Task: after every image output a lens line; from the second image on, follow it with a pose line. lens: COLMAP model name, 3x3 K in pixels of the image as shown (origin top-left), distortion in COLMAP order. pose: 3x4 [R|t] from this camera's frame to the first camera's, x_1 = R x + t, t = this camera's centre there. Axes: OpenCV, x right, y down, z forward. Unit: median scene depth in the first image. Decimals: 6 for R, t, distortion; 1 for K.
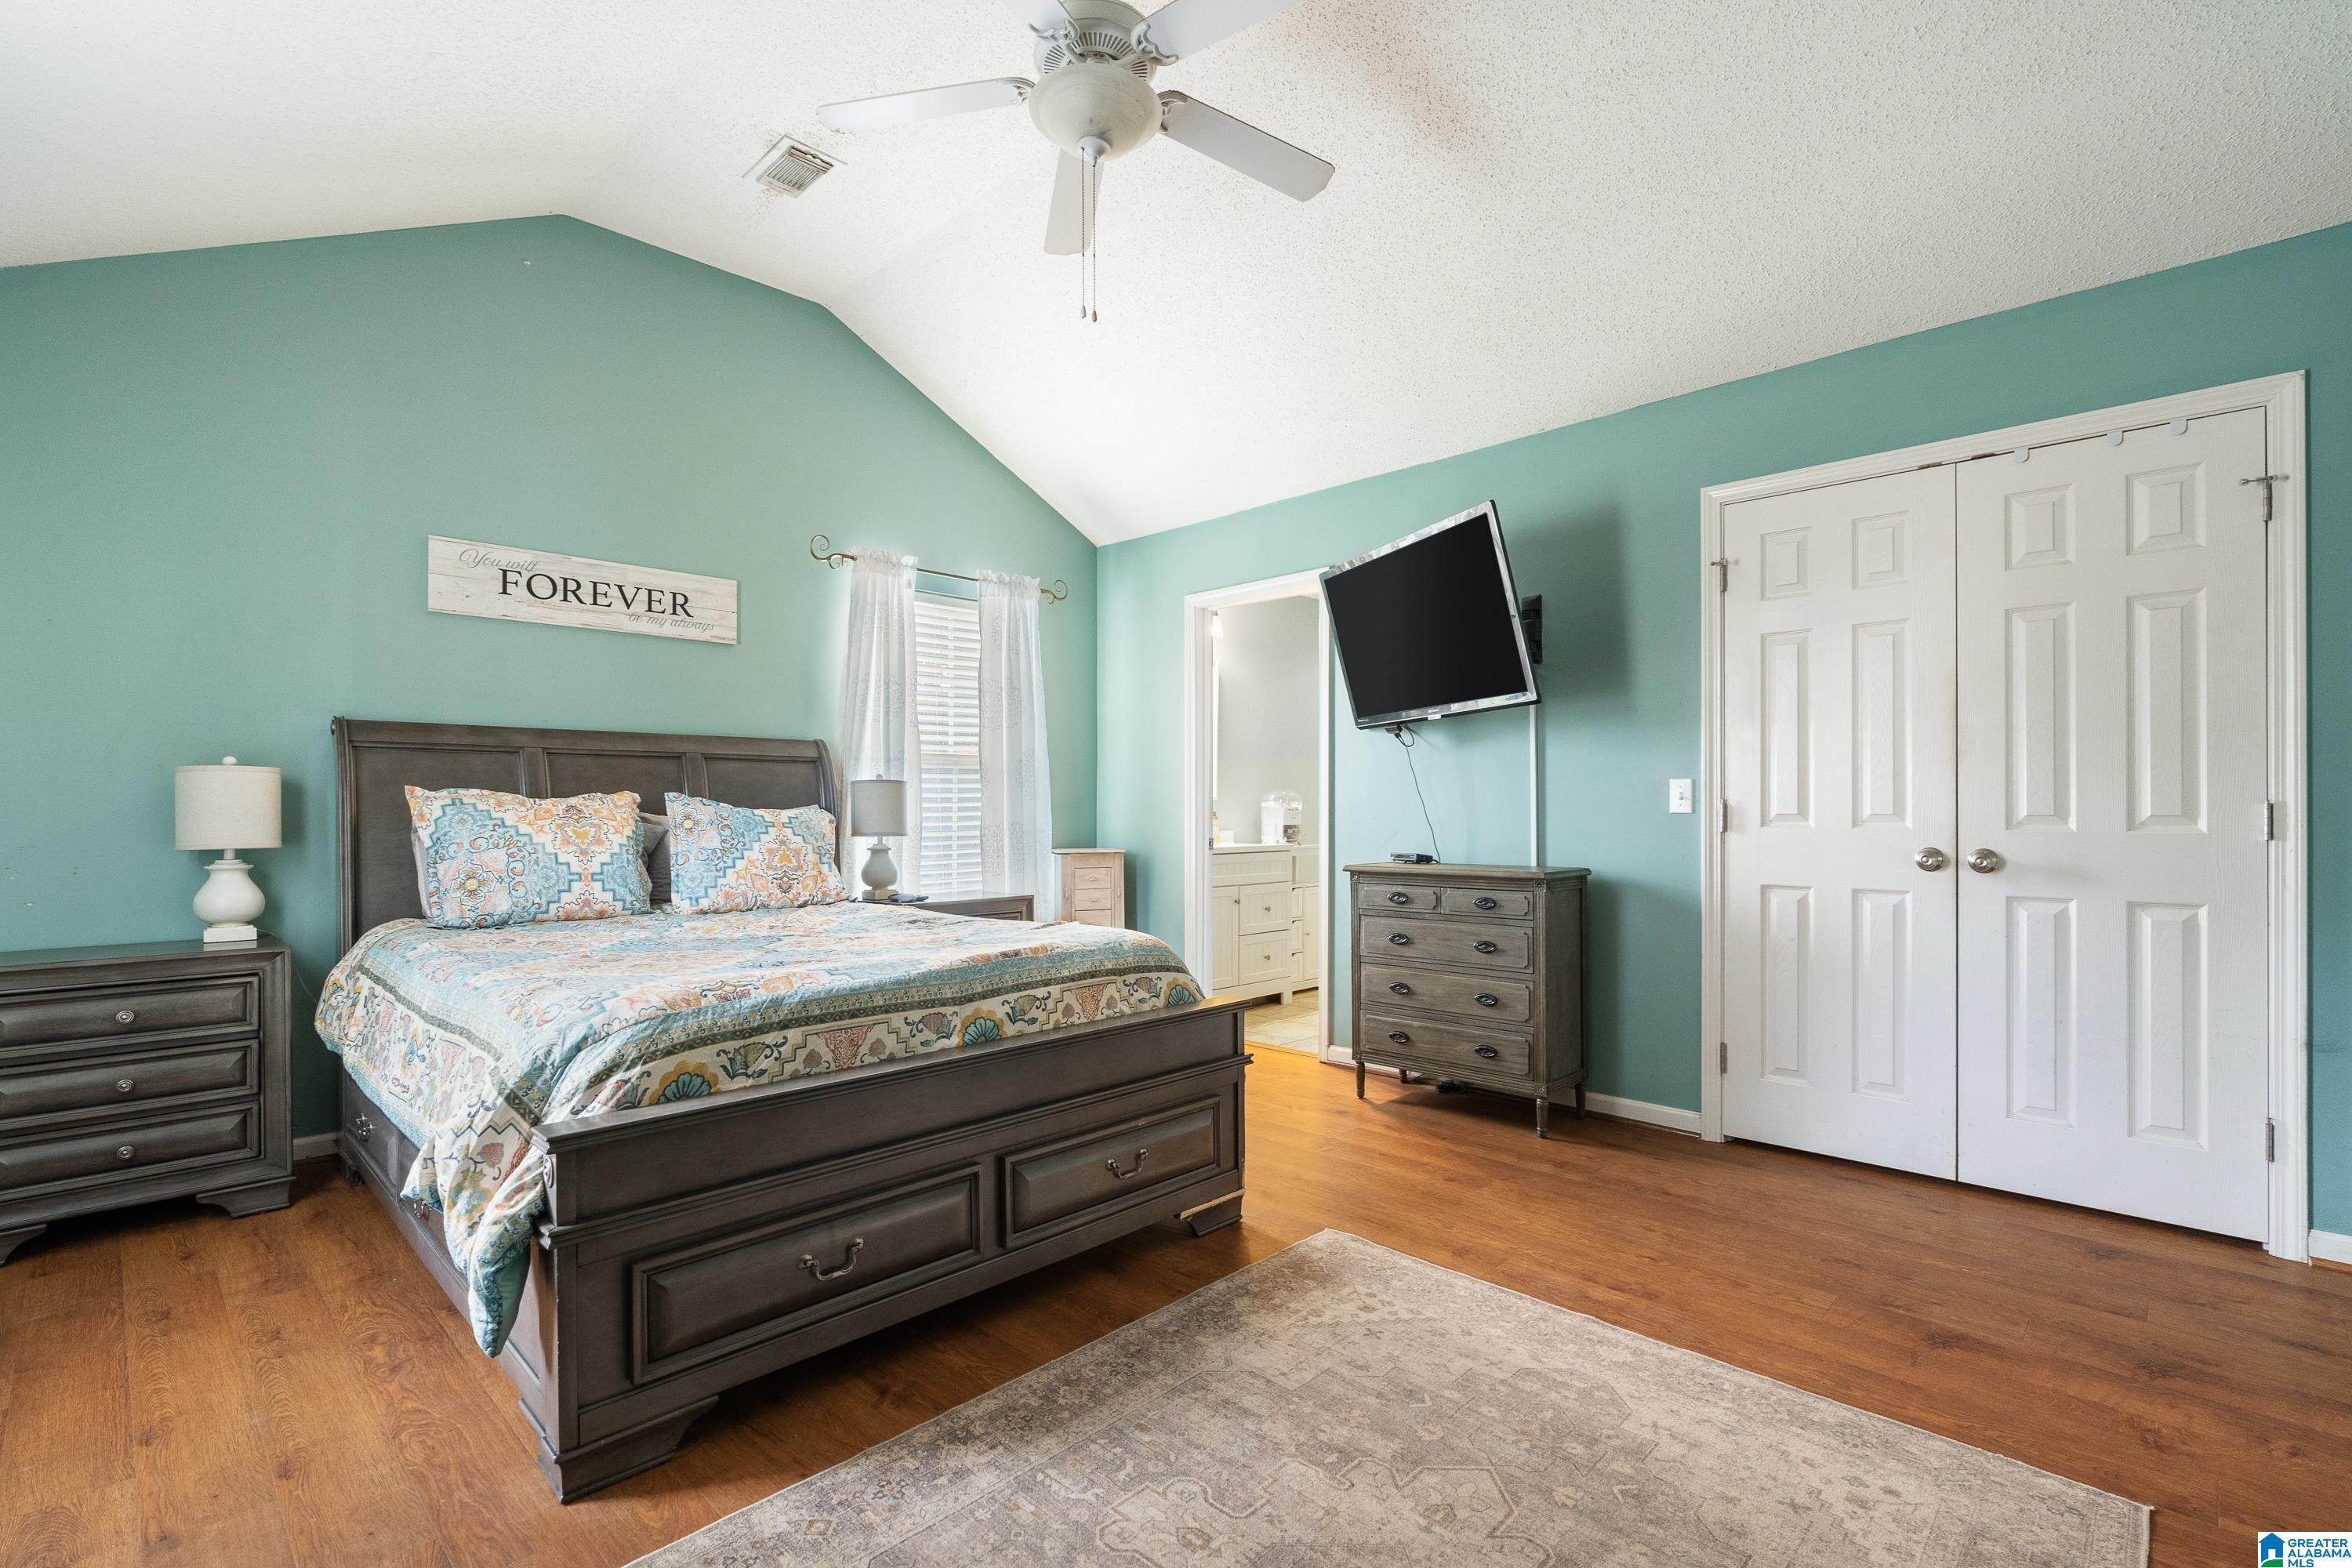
lens RADIAL K [[1058.0, 0, 1174.5], [0, 1058.0, 805.7], [0, 0, 1]] dist [-0.009395, 0.001288]
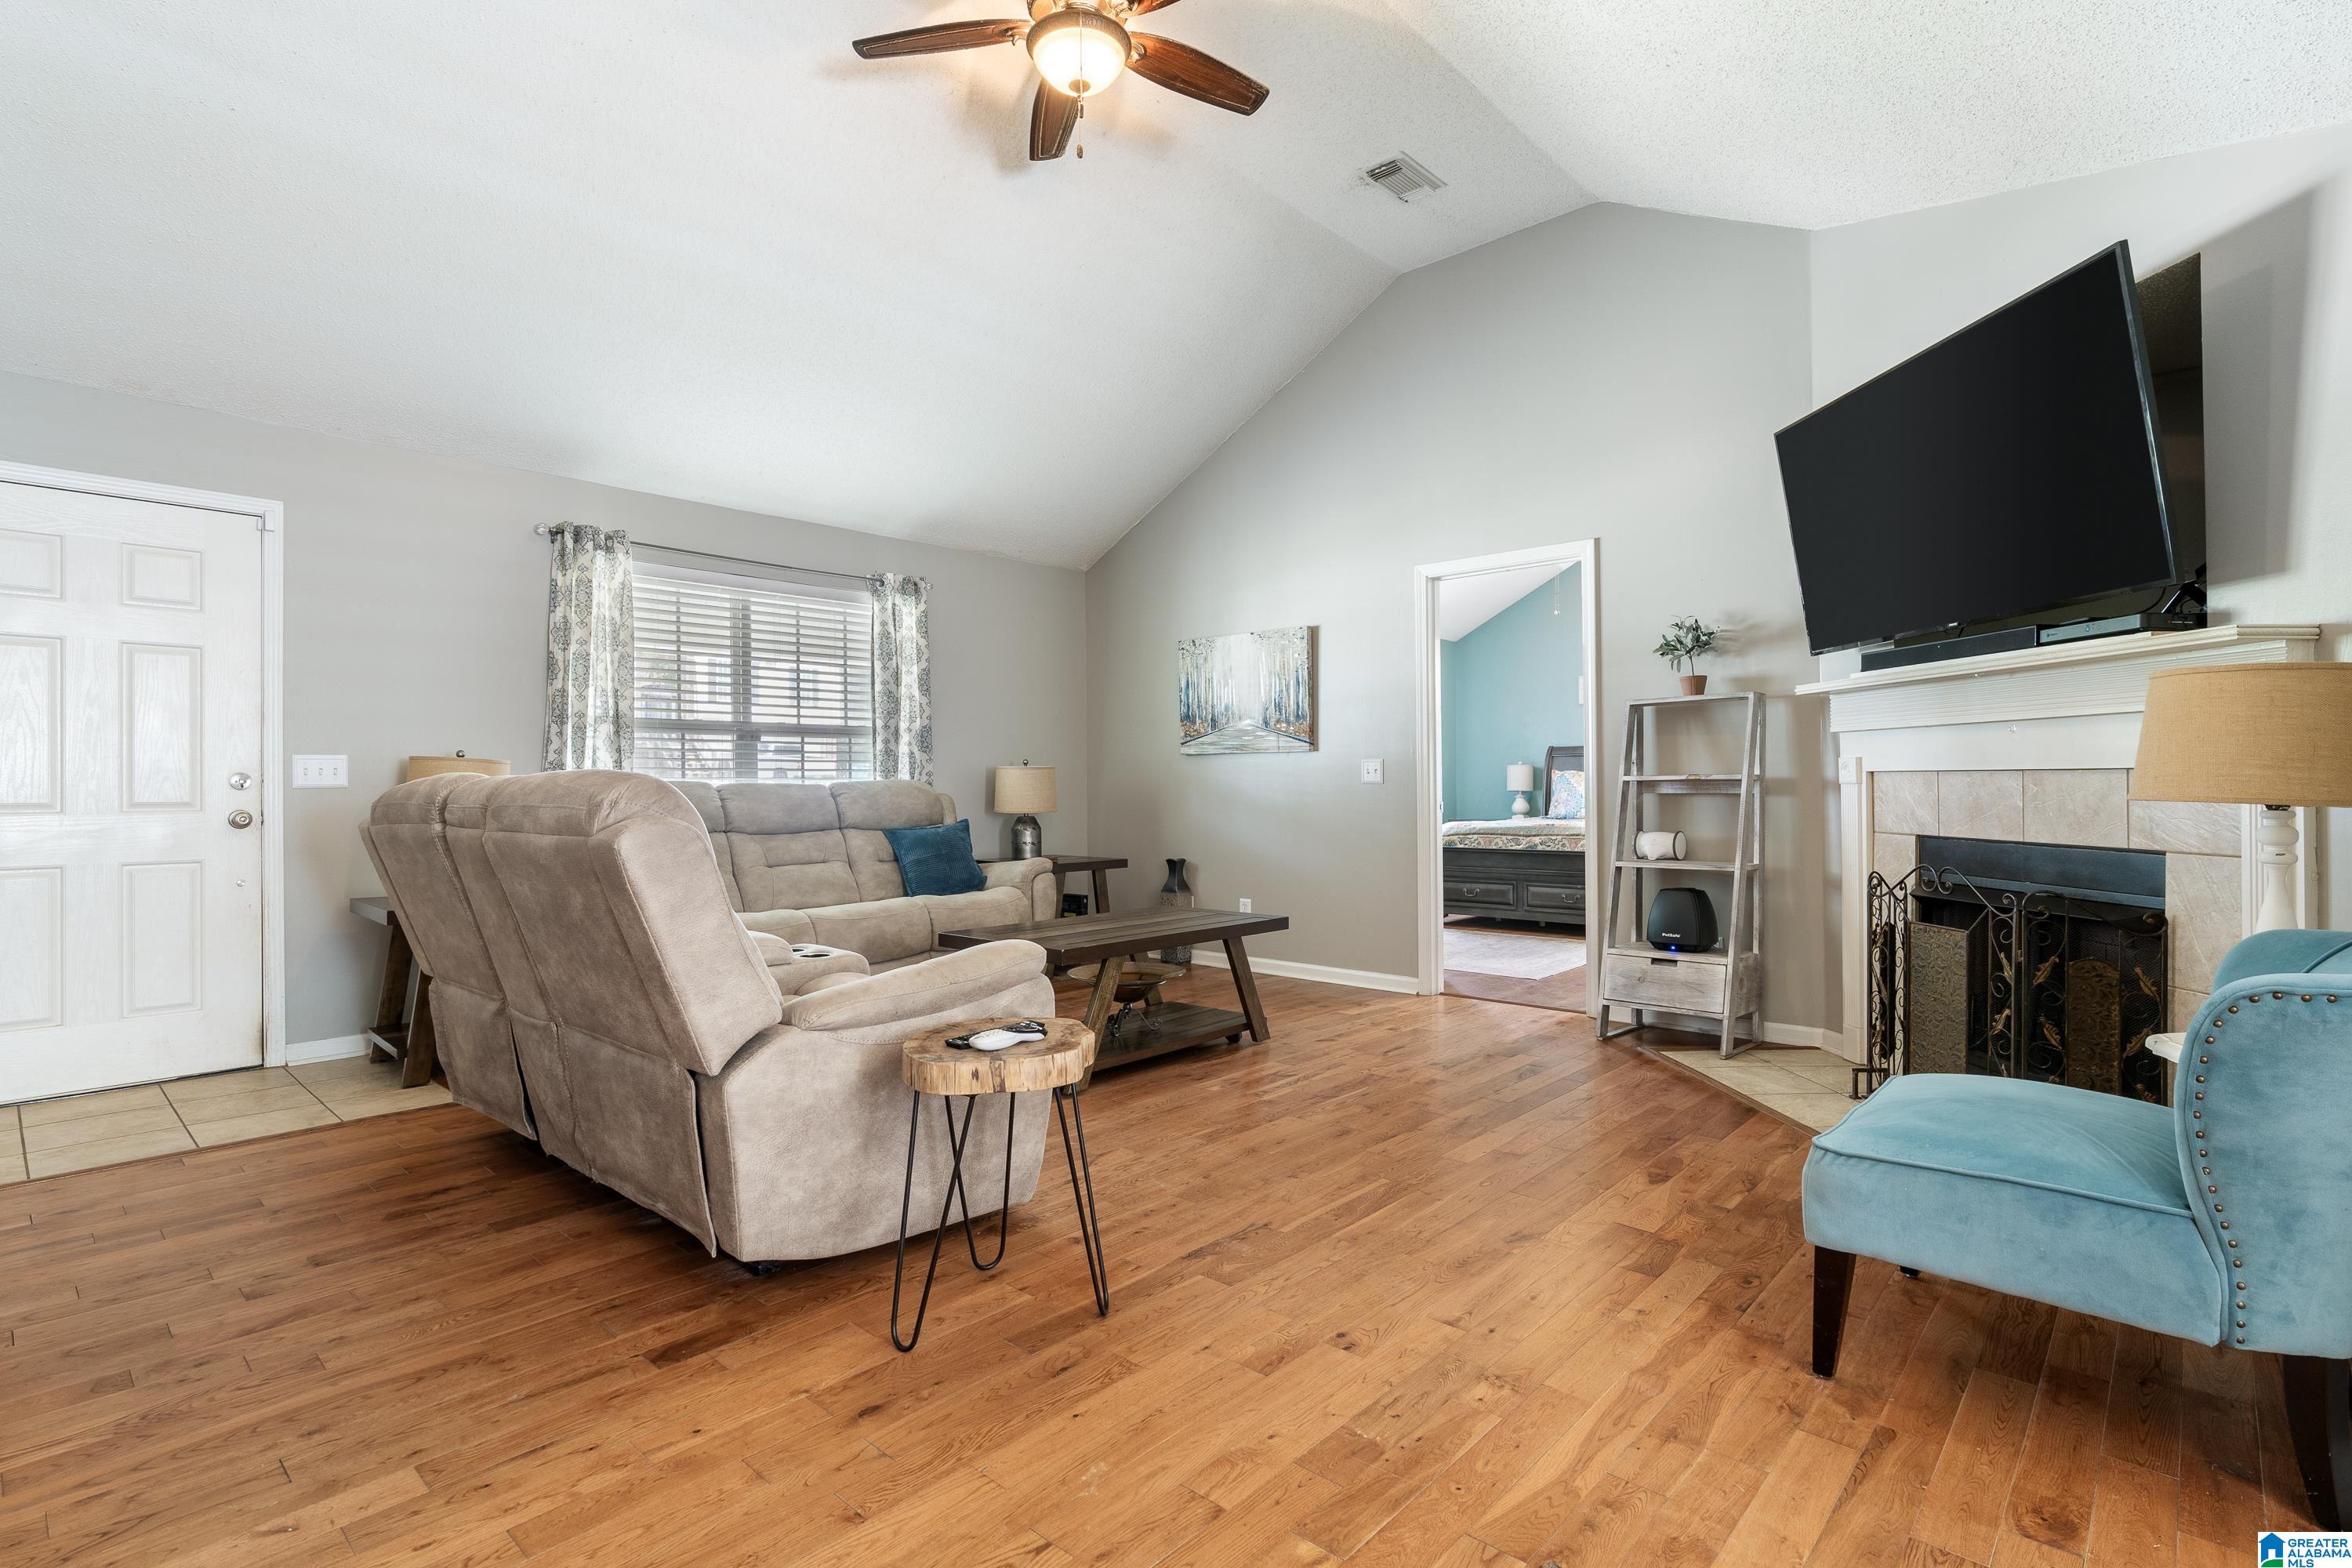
lens RADIAL K [[1126.9, 0, 1169.9], [0, 1126.9, 787.6], [0, 0, 1]] dist [-0.000879, -0.000119]
pose [[0.037736, 0.003524, -0.999282, 2.865557], [0.013147, 0.999905, 0.004023, 0.004310], [0.999201, -0.013289, 0.037687, -0.211646]]
